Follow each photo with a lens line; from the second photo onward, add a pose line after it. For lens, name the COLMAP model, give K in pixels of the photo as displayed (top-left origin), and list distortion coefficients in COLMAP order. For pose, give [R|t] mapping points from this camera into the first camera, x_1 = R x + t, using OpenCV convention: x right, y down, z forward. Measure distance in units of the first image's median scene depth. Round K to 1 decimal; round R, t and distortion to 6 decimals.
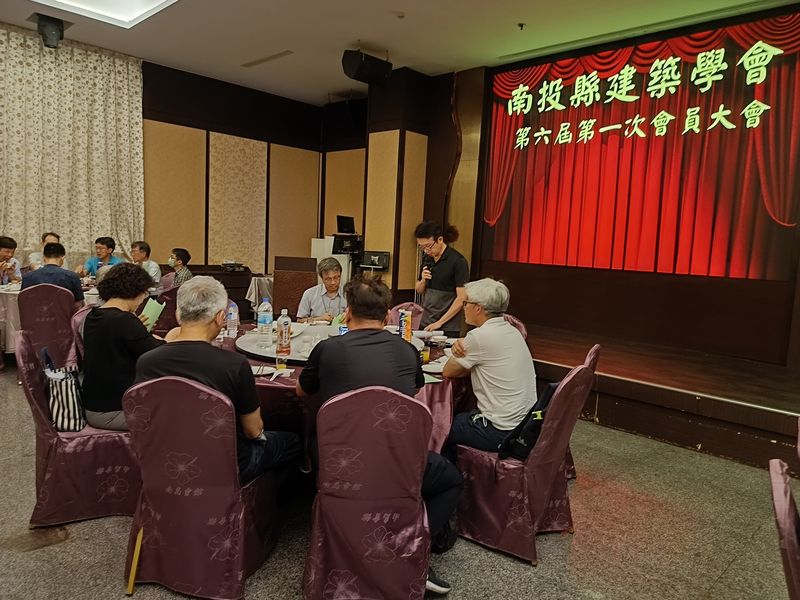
lens RADIAL K [[579.5, 0, 404.5], [0, 579.5, 299.5], [0, 0, 1]] dist [0.034025, -0.039604]
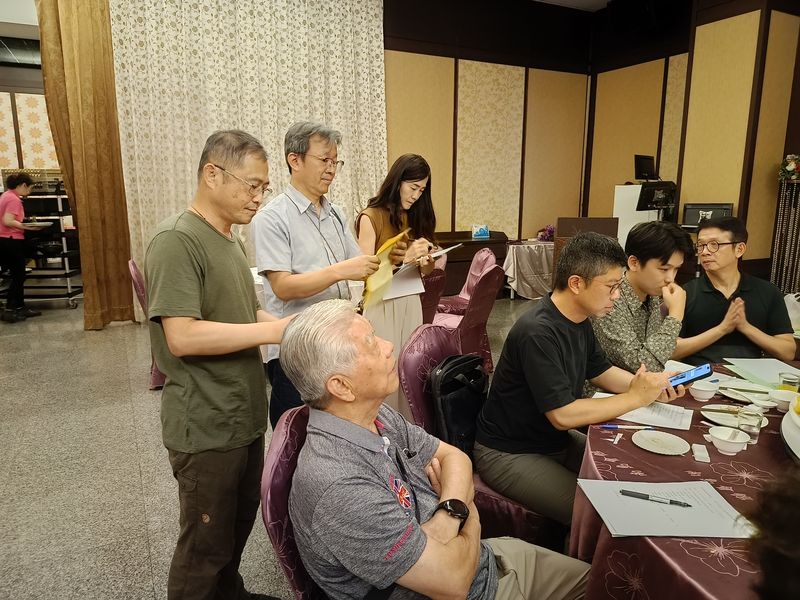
lens RADIAL K [[579.8, 0, 393.5], [0, 579.8, 304.2], [0, 0, 1]] dist [0.038913, -0.039993]
pose [[0.949392, 0.006896, -0.314019, -0.186345], [0.019144, 0.996630, 0.079767, -0.027765], [0.313510, -0.081742, 0.946060, 0.228076]]
